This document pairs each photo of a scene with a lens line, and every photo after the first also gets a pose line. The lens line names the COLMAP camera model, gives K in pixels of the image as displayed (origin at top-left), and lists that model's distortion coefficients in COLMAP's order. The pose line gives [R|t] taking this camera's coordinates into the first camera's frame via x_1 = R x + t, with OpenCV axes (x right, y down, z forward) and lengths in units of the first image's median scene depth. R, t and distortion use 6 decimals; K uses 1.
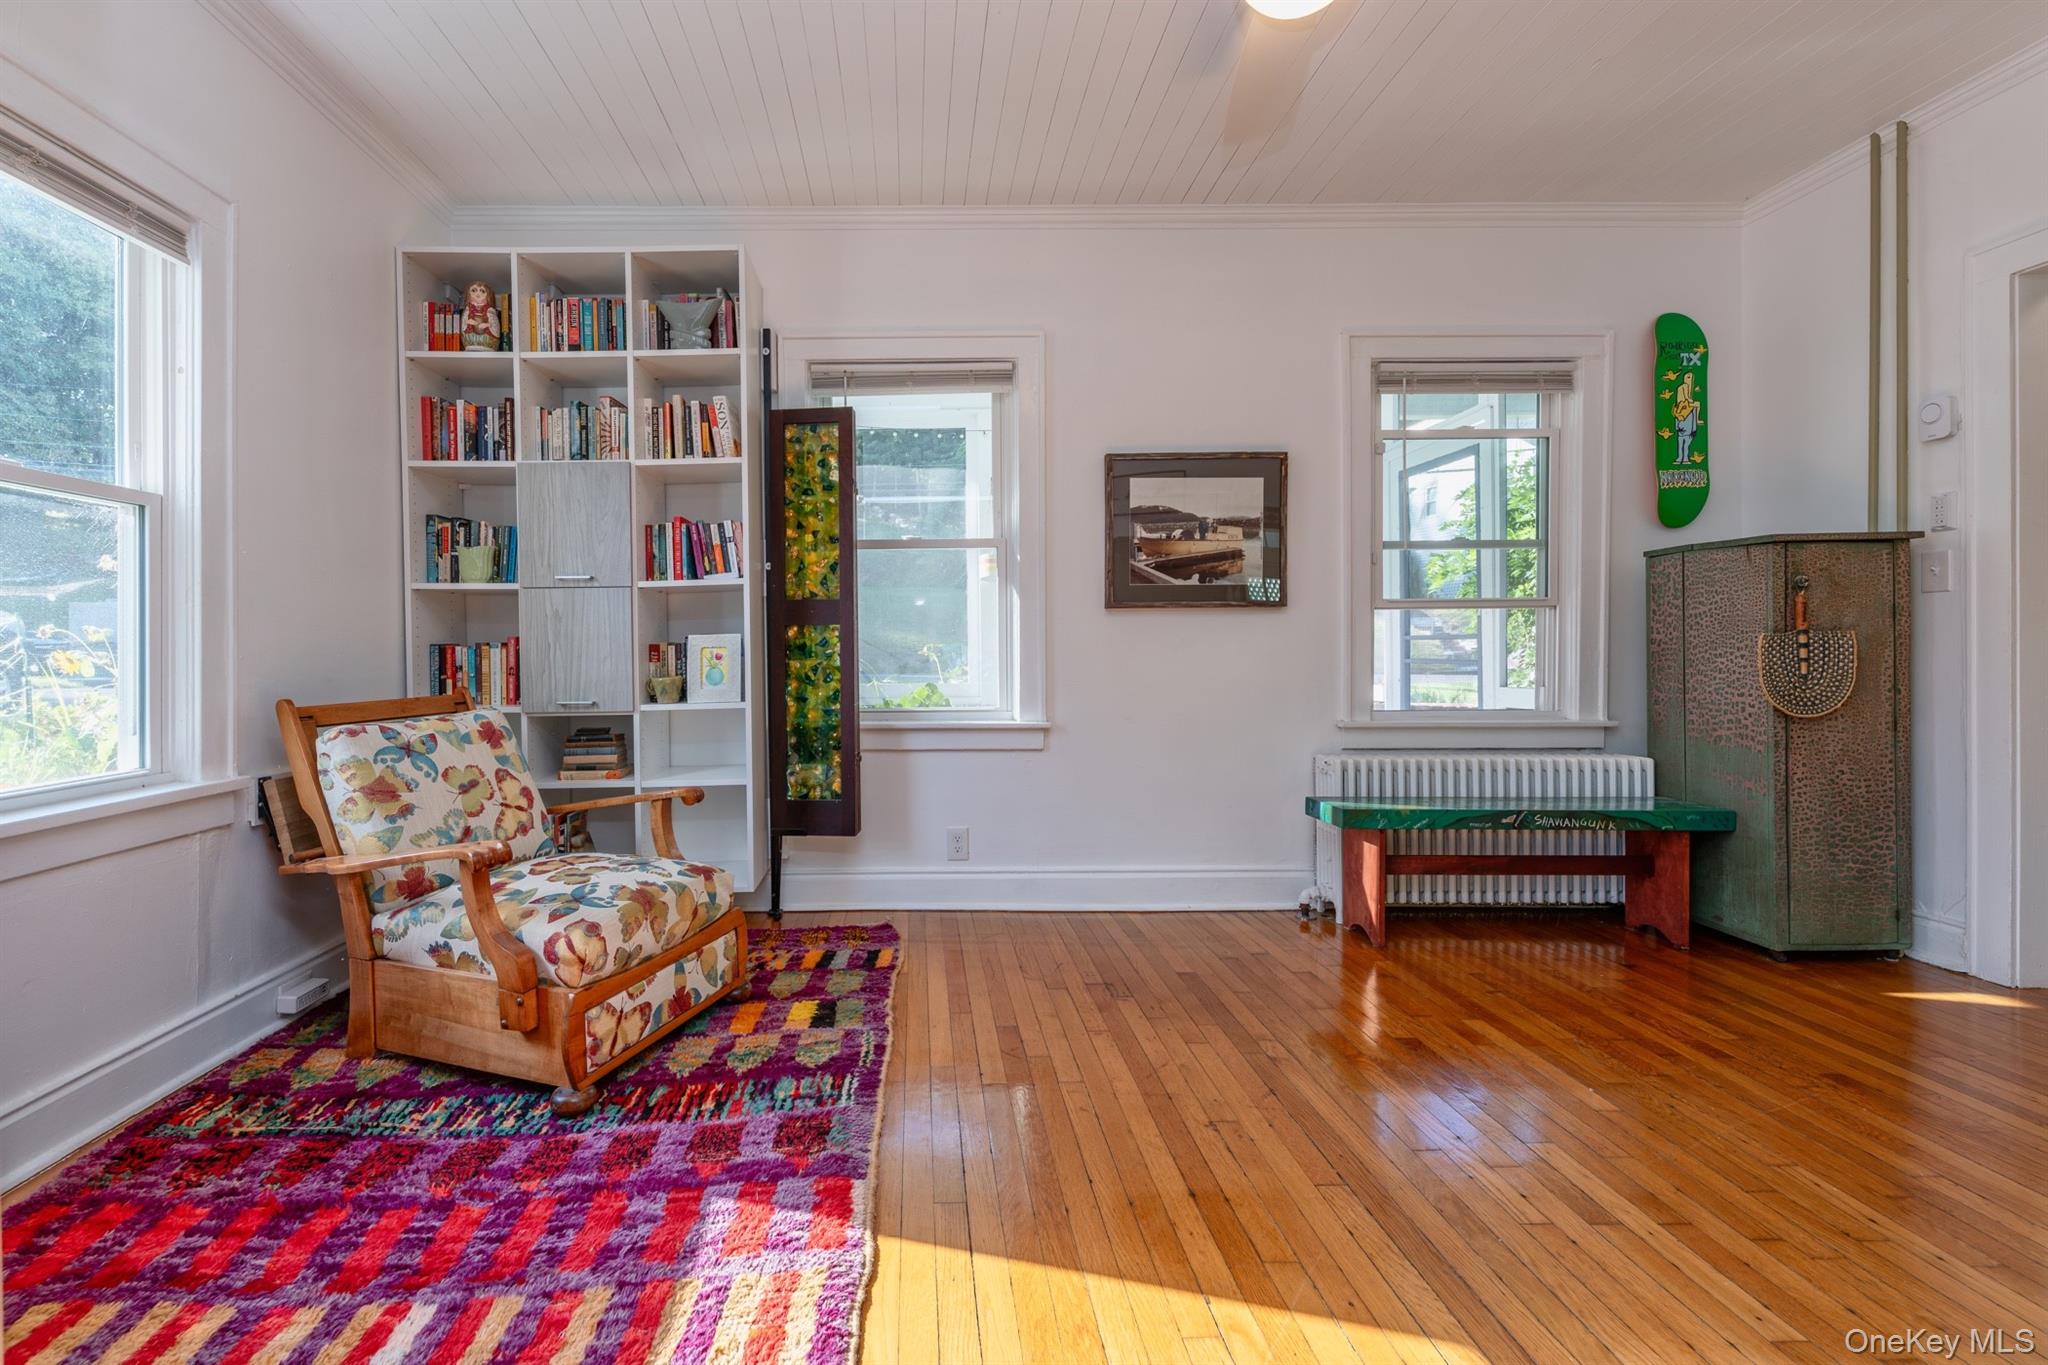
lens RADIAL K [[888.1, 0, 914.3], [0, 888.1, 658.1], [0, 0, 1]] dist [0.003239, 0.000387]
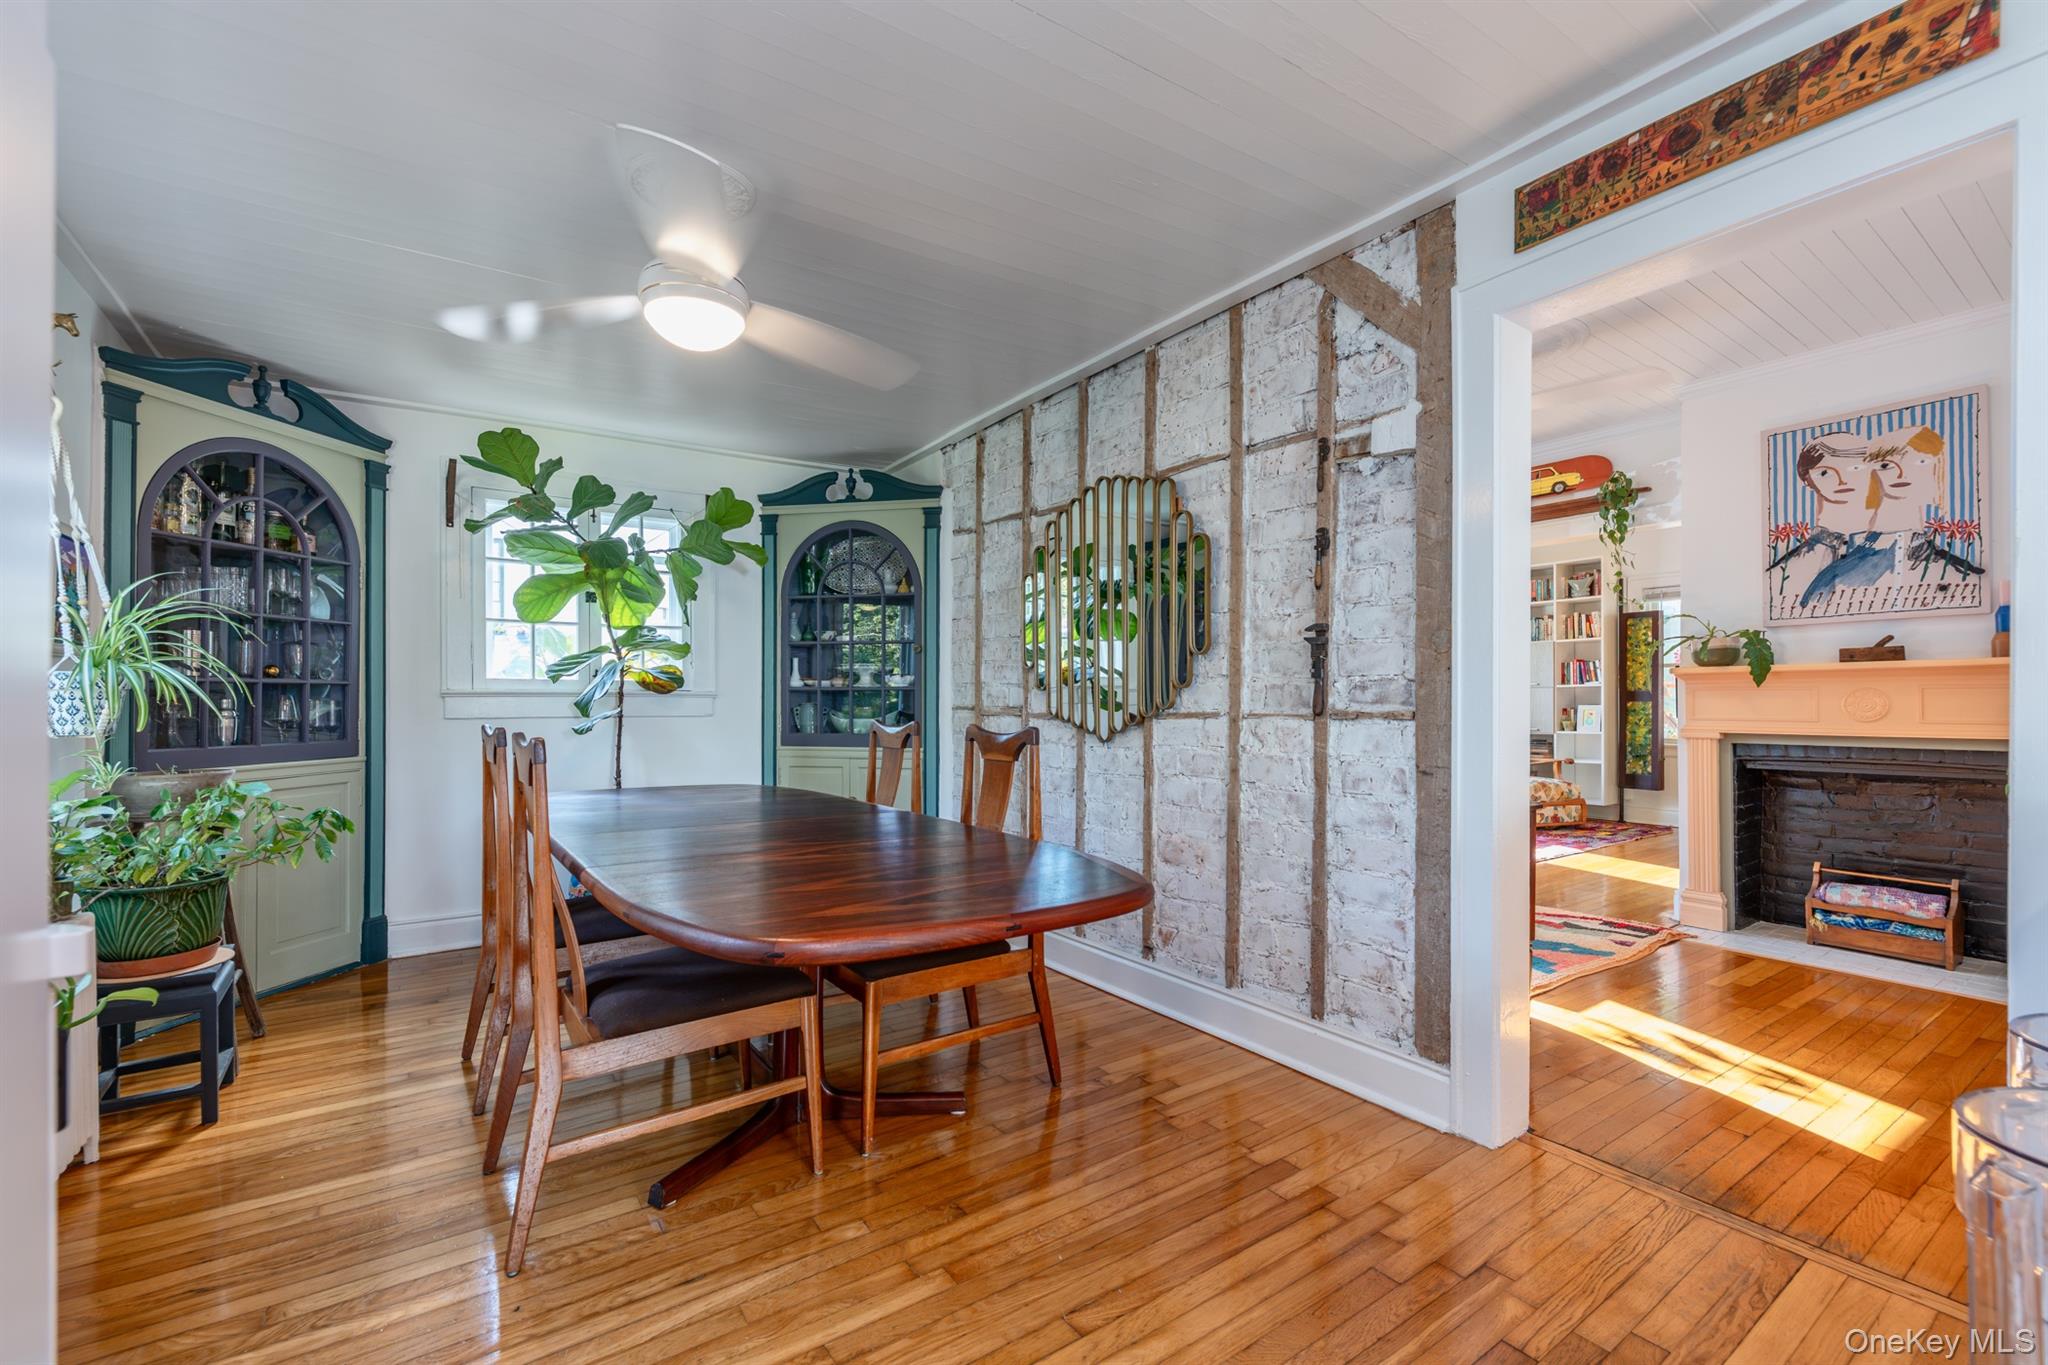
lens RADIAL K [[854.4, 0, 1026.6], [0, 854.4, 706.1], [0, 0, 1]] dist [0.018452, -0.007212]
pose [[0.575552, 0.015893, -0.817611, 0.868240], [-0.015581, 0.999843, 0.008466, -0.019135], [0.817617, 0.007867, 0.575709, -1.756958]]
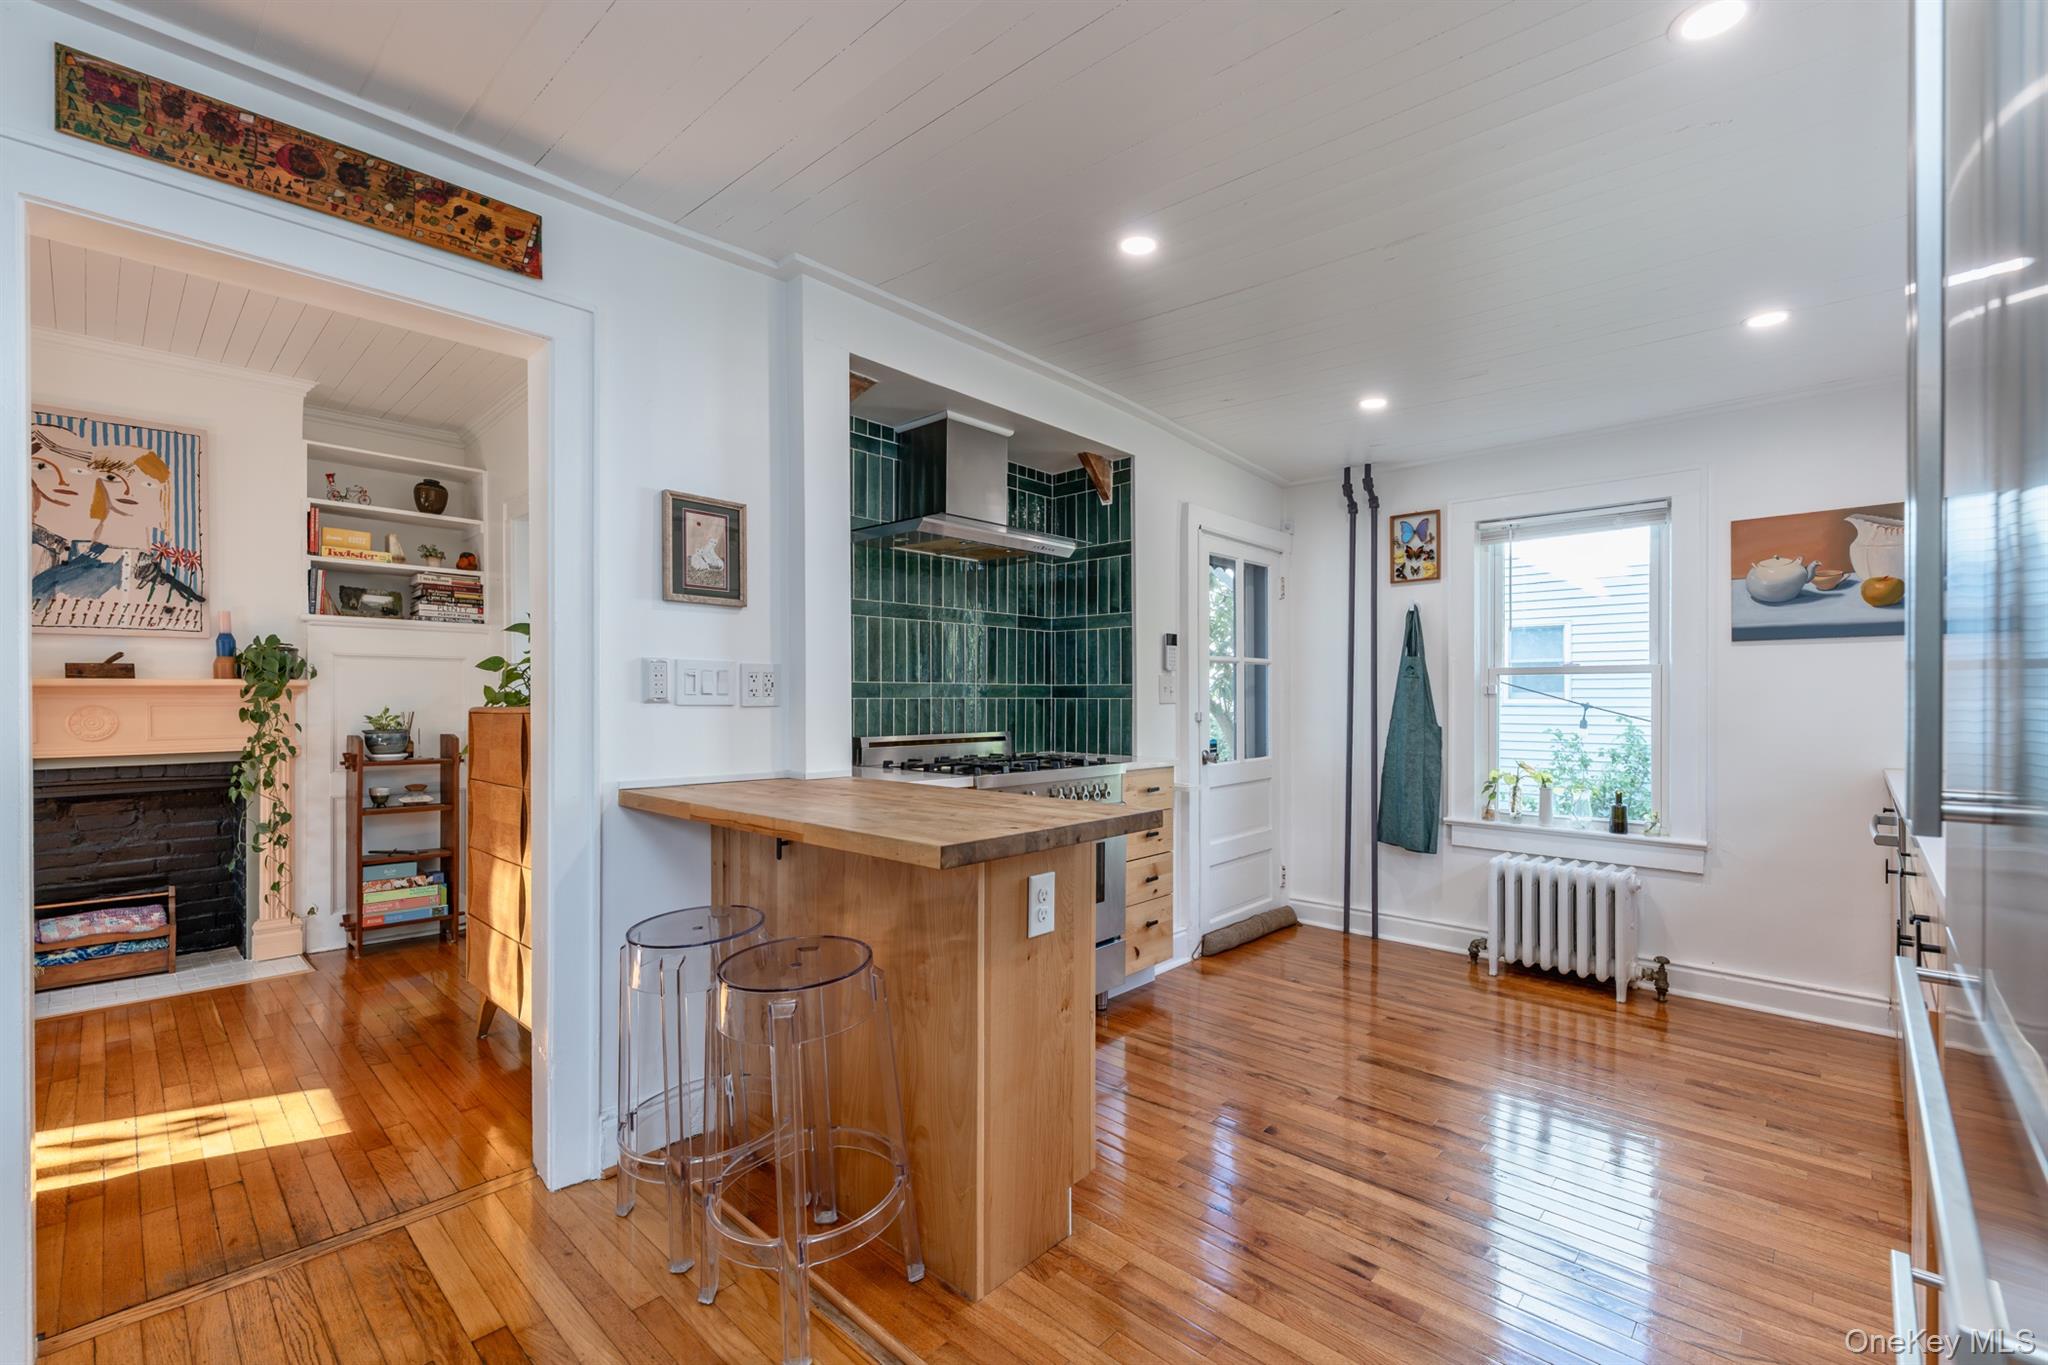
lens RADIAL K [[850.8, 0, 1030.2], [0, 850.8, 698.1], [0, 0, 1]] dist [0.000870, -0.003853]
pose [[0.670222, 0.010503, 0.742087, 0.563108], [0.001831, 0.999873, -0.015805, -0.041769], [-0.742159, 0.011951, 0.670118, -1.782956]]
